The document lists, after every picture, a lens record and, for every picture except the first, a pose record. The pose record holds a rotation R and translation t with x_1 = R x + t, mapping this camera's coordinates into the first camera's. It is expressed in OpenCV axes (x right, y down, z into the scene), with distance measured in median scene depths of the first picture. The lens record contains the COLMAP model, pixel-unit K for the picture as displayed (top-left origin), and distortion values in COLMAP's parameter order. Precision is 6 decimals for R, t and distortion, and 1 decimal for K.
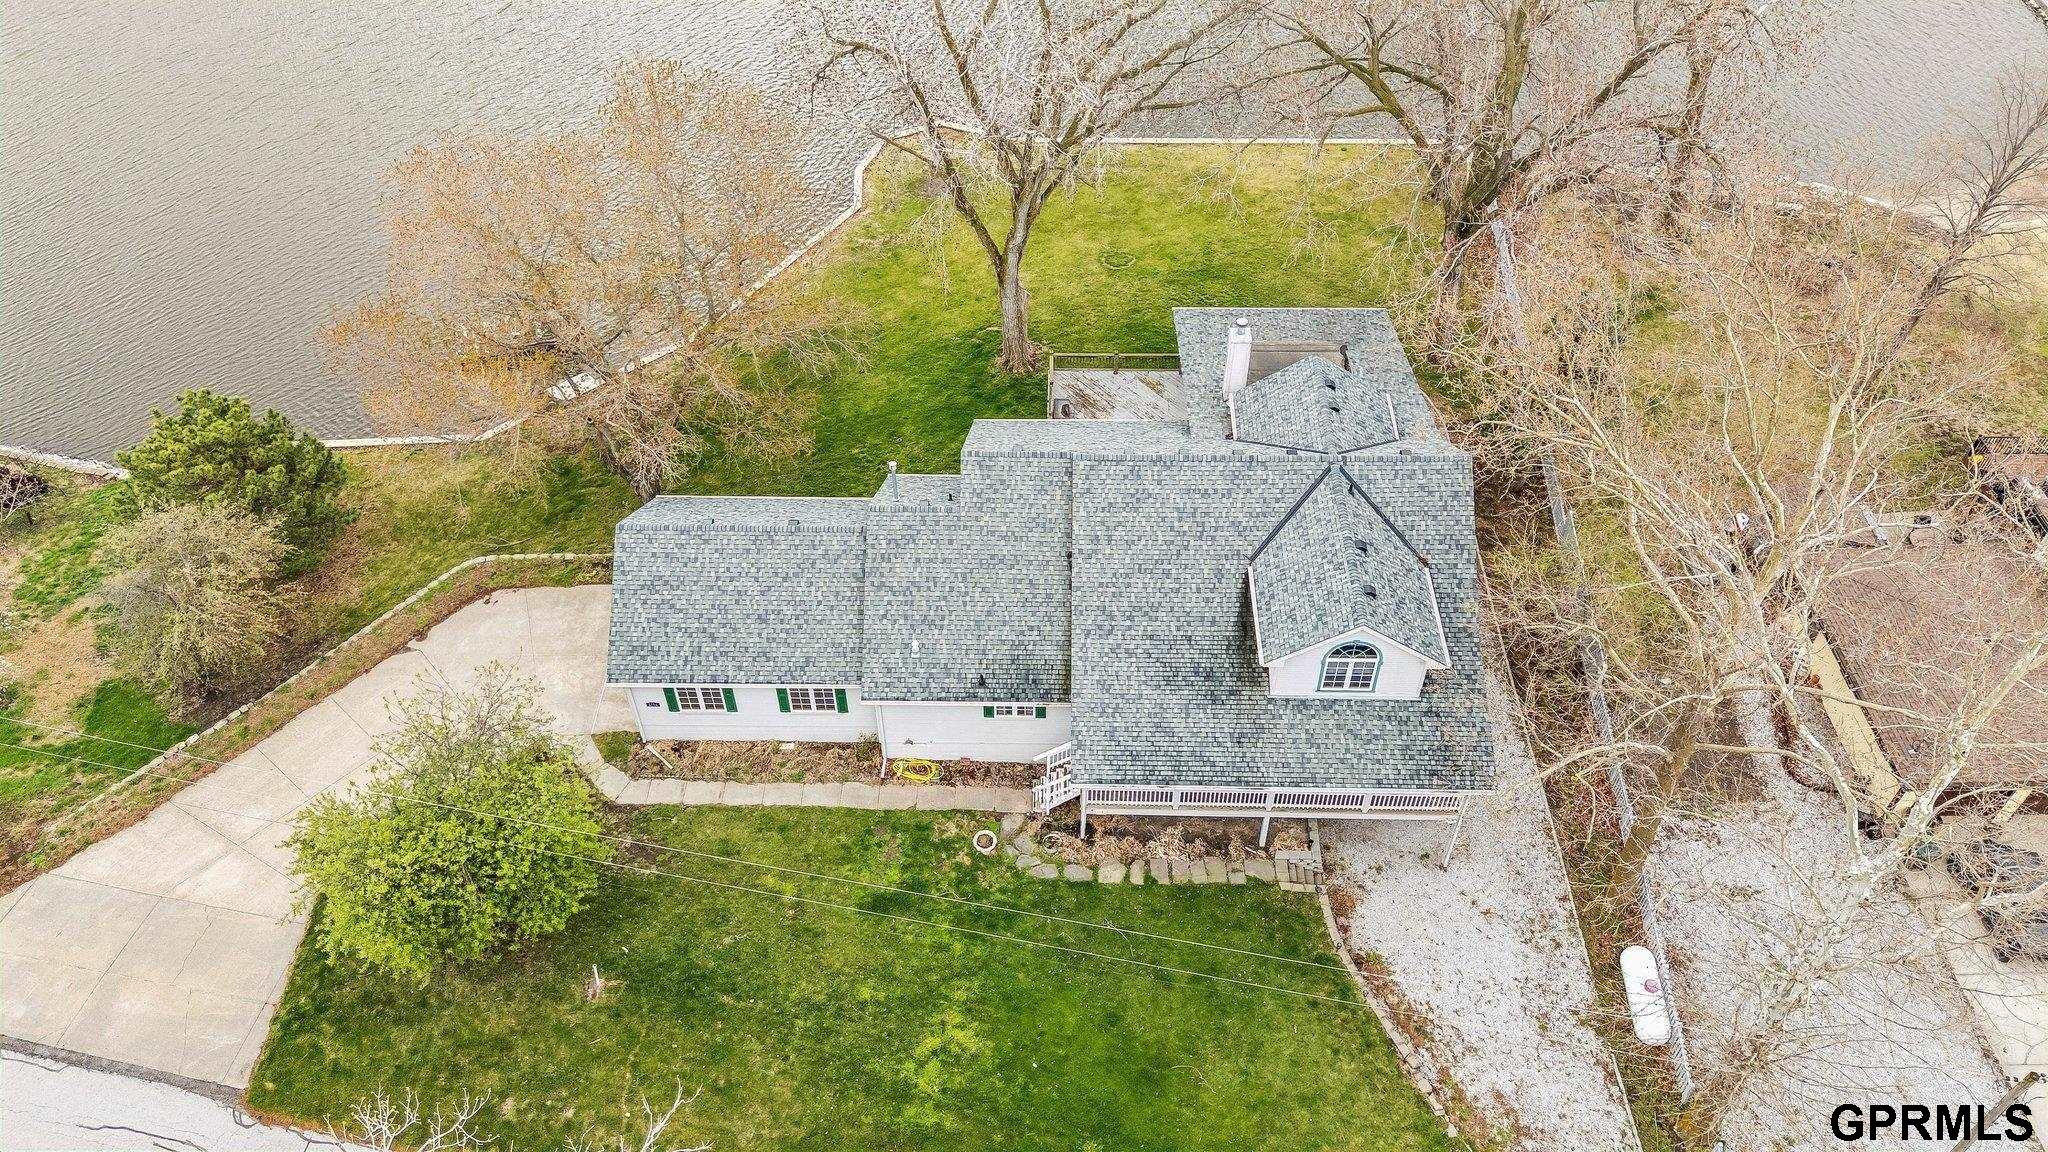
lens RADIAL K [[1508.6, 0, 1022.6], [0, 1508.6, 570.4], [0, 0, 1]] dist [0.041382, -0.033236]
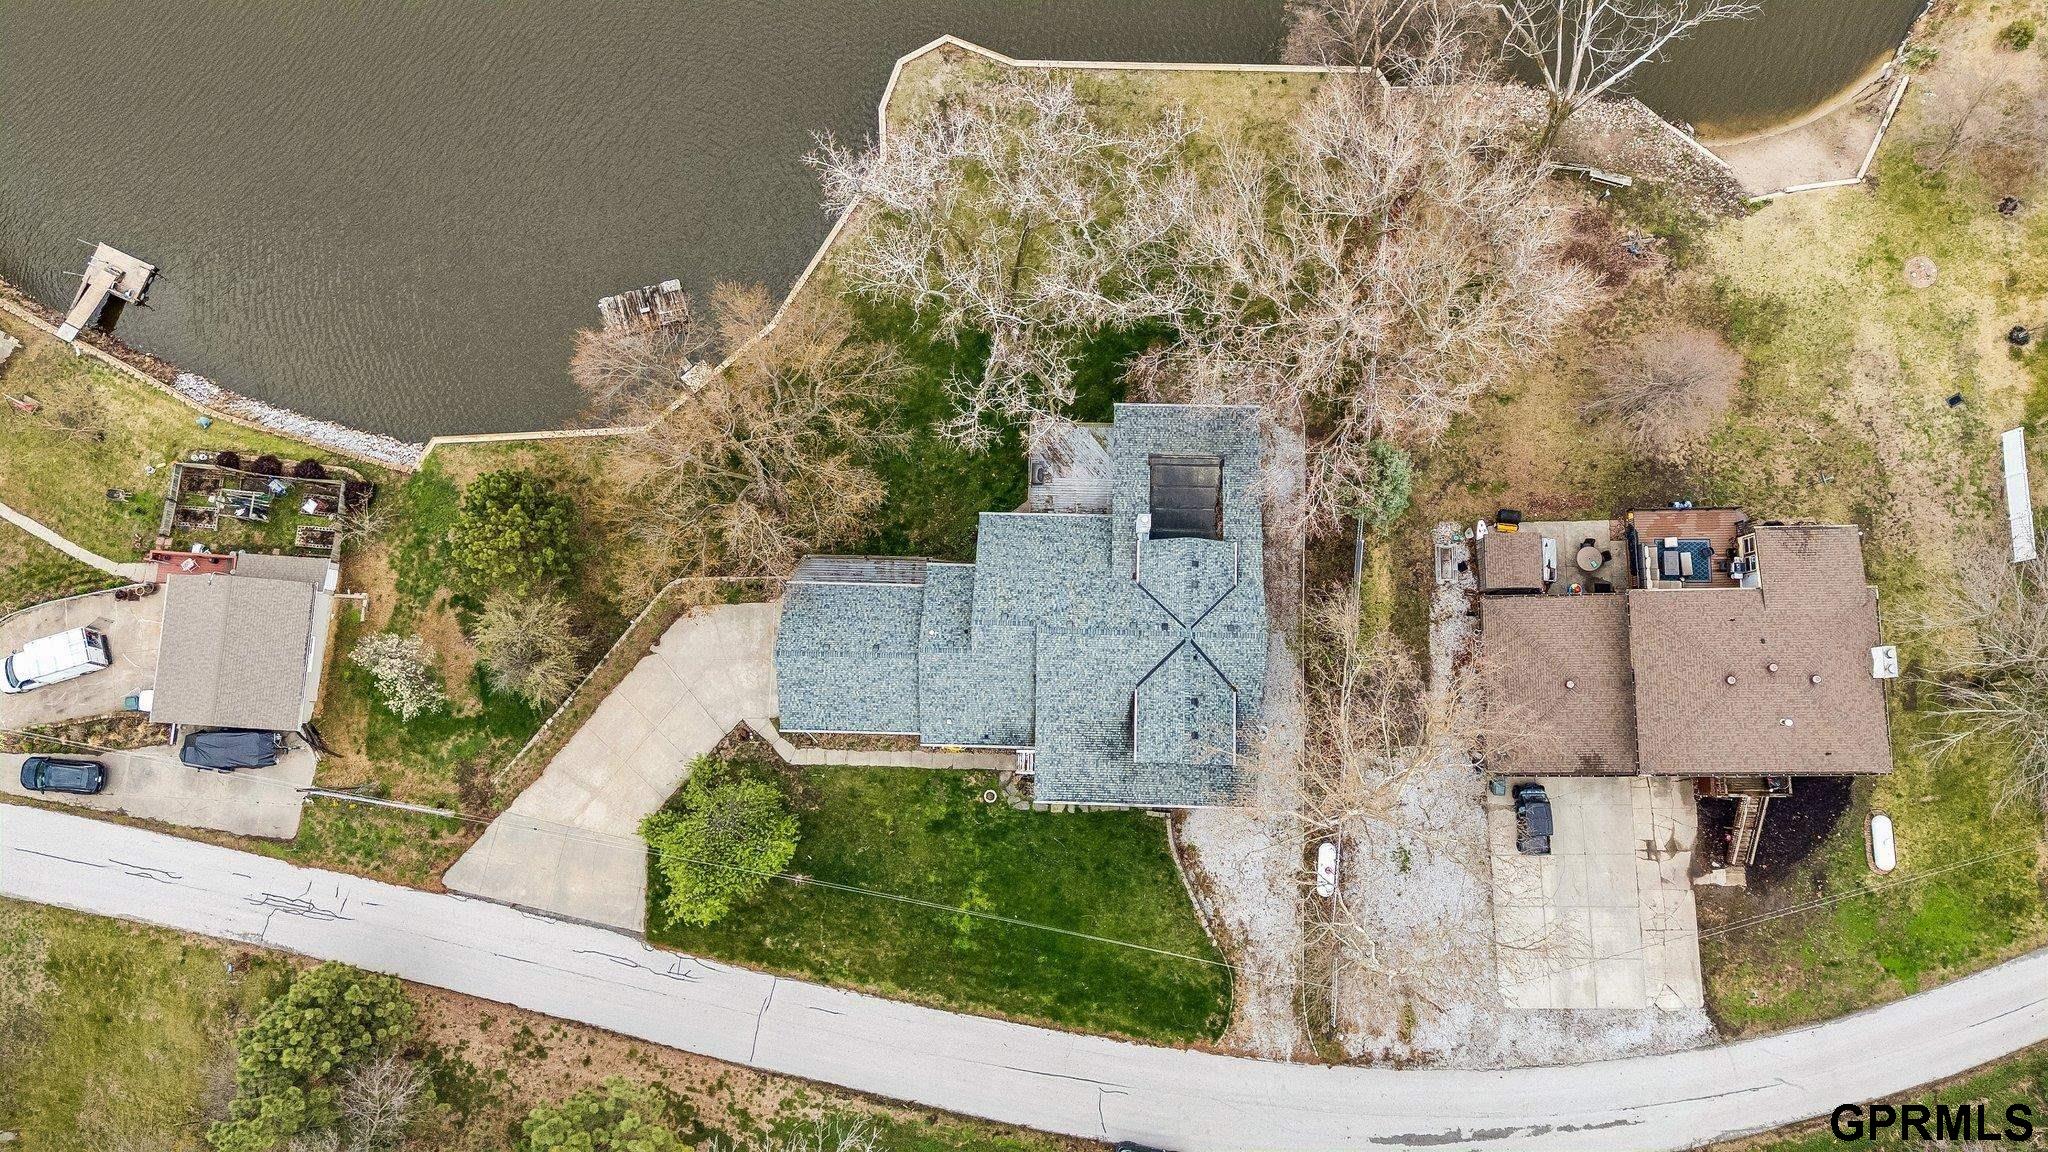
lens RADIAL K [[1508.6, 0, 1023.4], [0, 1508.6, 574.3], [0, 0, 1]] dist [0.041382, -0.033236]
pose [[0.999765, 0.003621, -0.021356, 0.055279], [0.009767, 0.804642, 0.593680, -1.158611], [0.019334, -0.593749, 0.804418, -0.346744]]
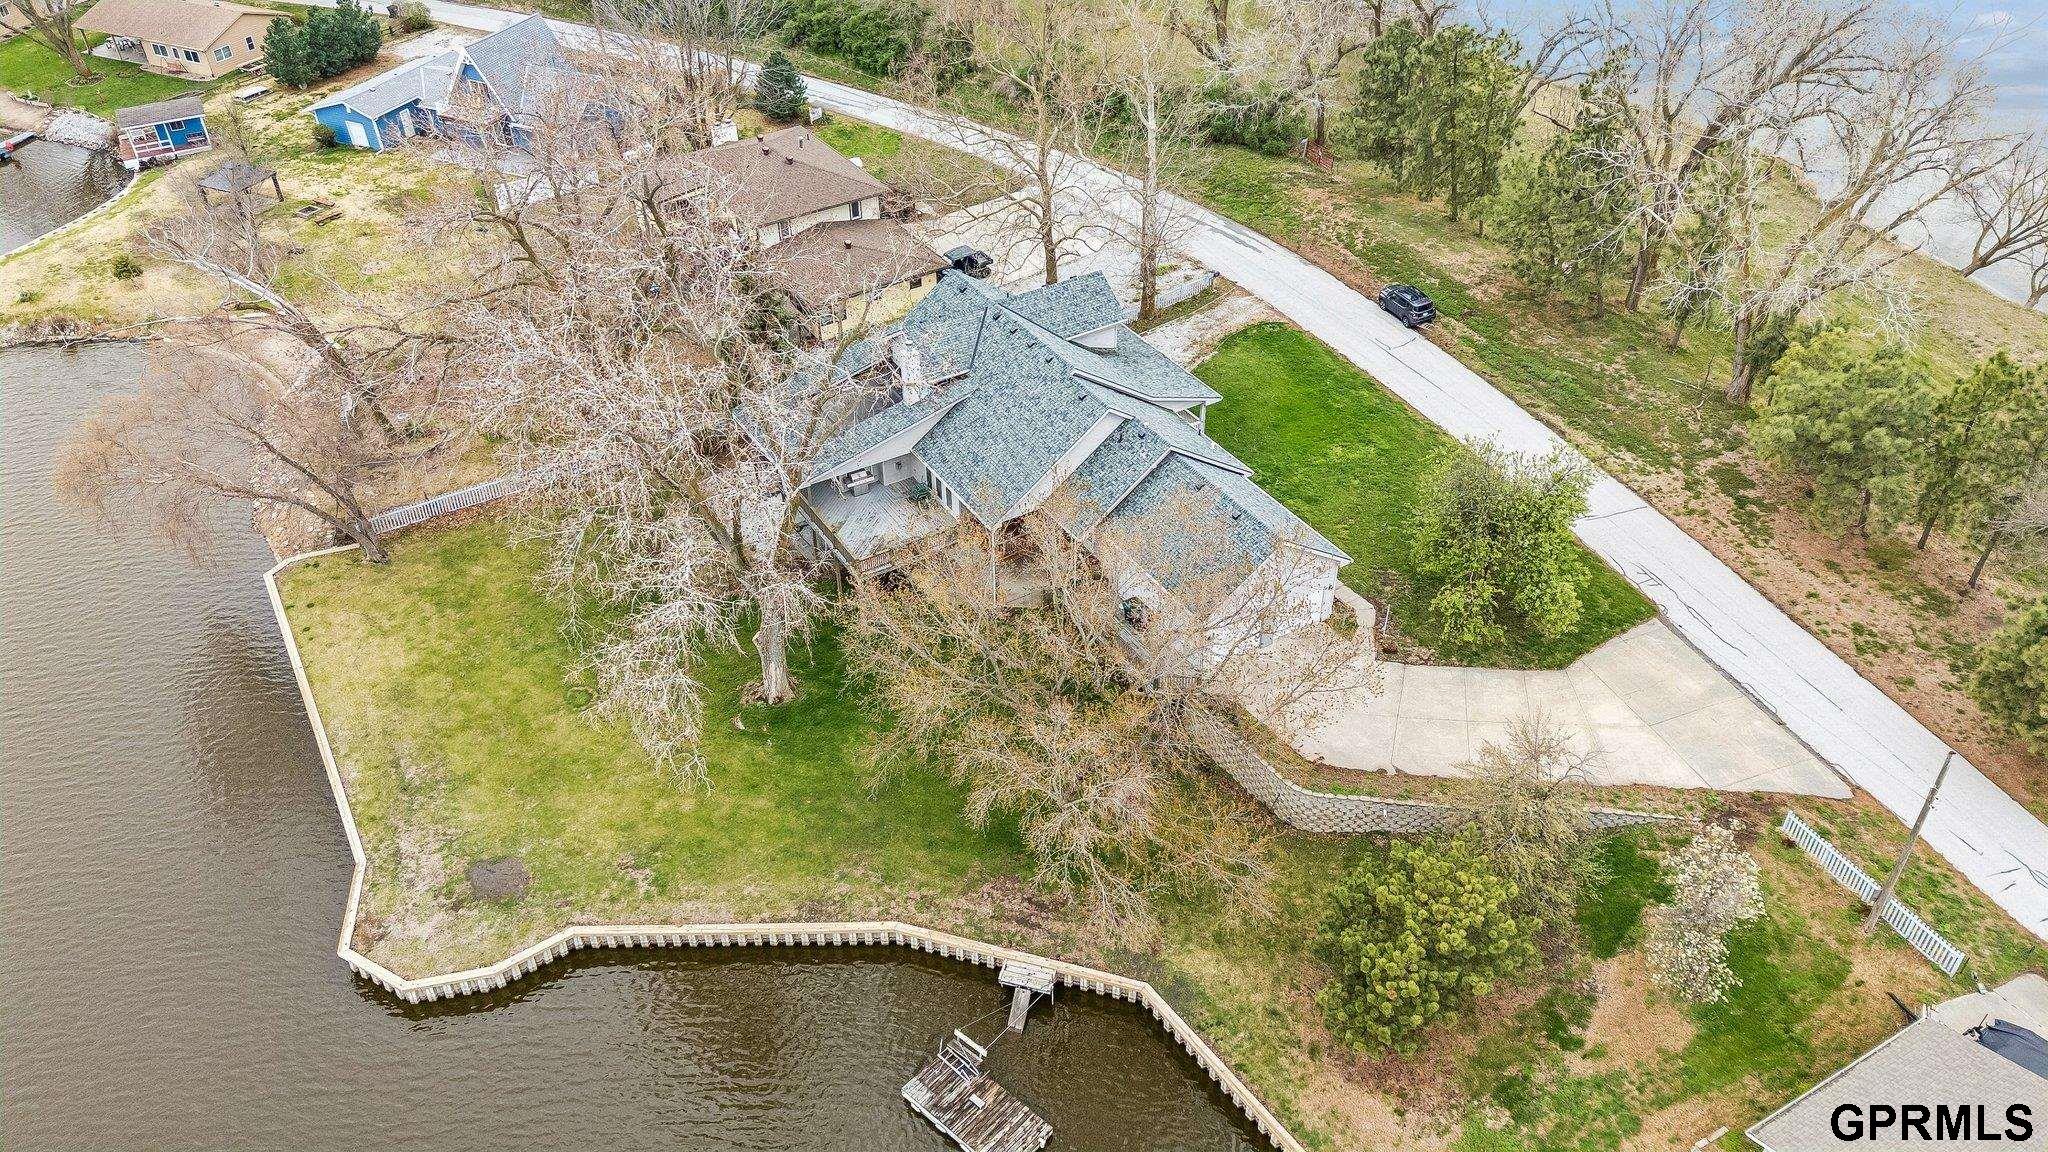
lens RADIAL K [[1508.6, 0, 1018.7], [0, 1508.6, 573.3], [0, 0, 1]] dist [0.041382, -0.033236]
pose [[-0.534509, -0.507511, 0.675820, -1.103129], [0.628041, 0.296588, 0.719445, -1.180289], [-0.565566, 0.808992, 0.160209, 0.964138]]
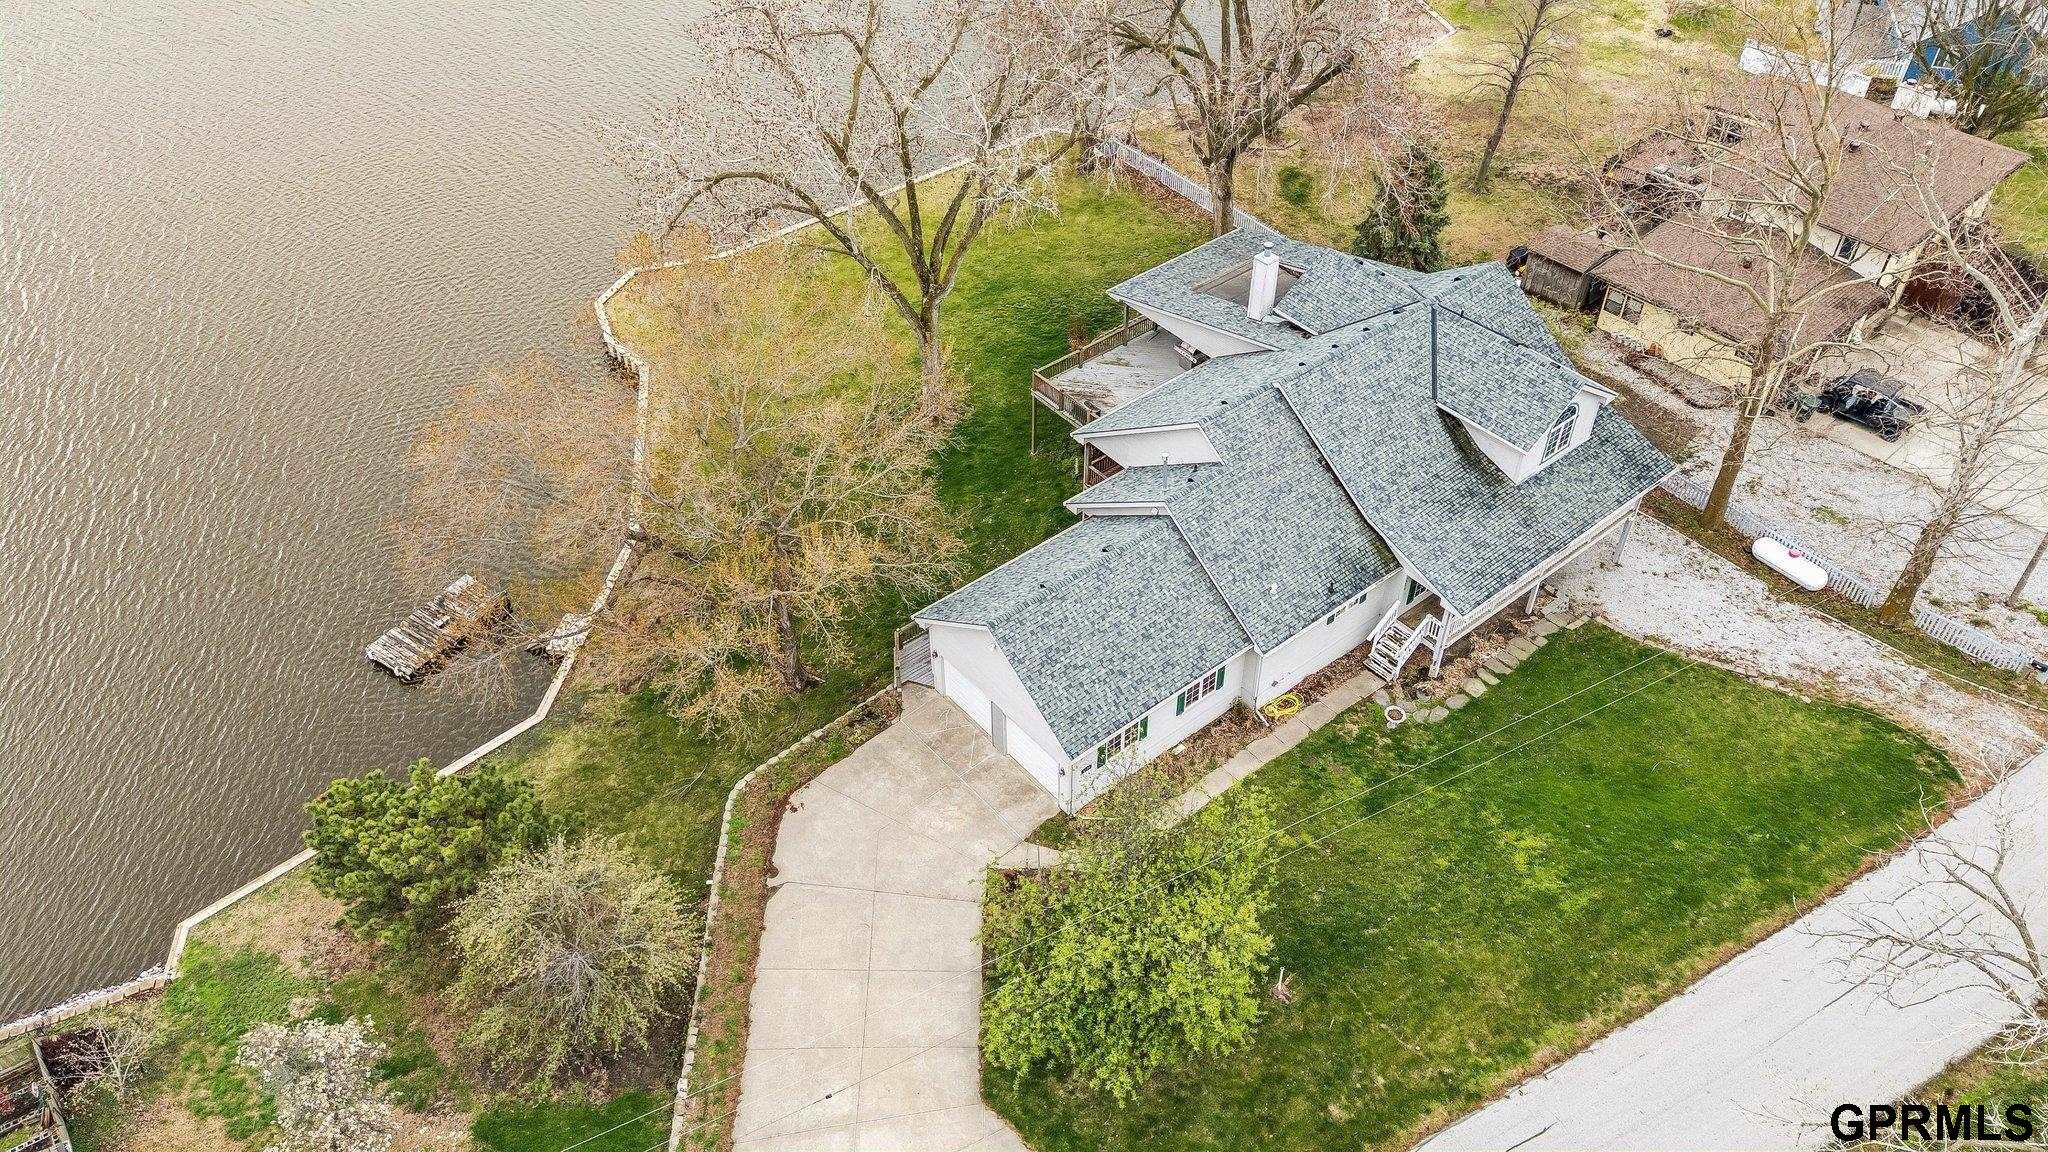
lens RADIAL K [[1508.6, 0, 1021.2], [0, 1508.6, 580.8], [0, 0, 1]] dist [0.041382, -0.033236]
pose [[0.761282, -0.443509, 0.473021, -0.724192], [0.473482, 0.878634, 0.061791, -0.108749], [-0.443017, 0.176927, 0.878882, 0.118454]]
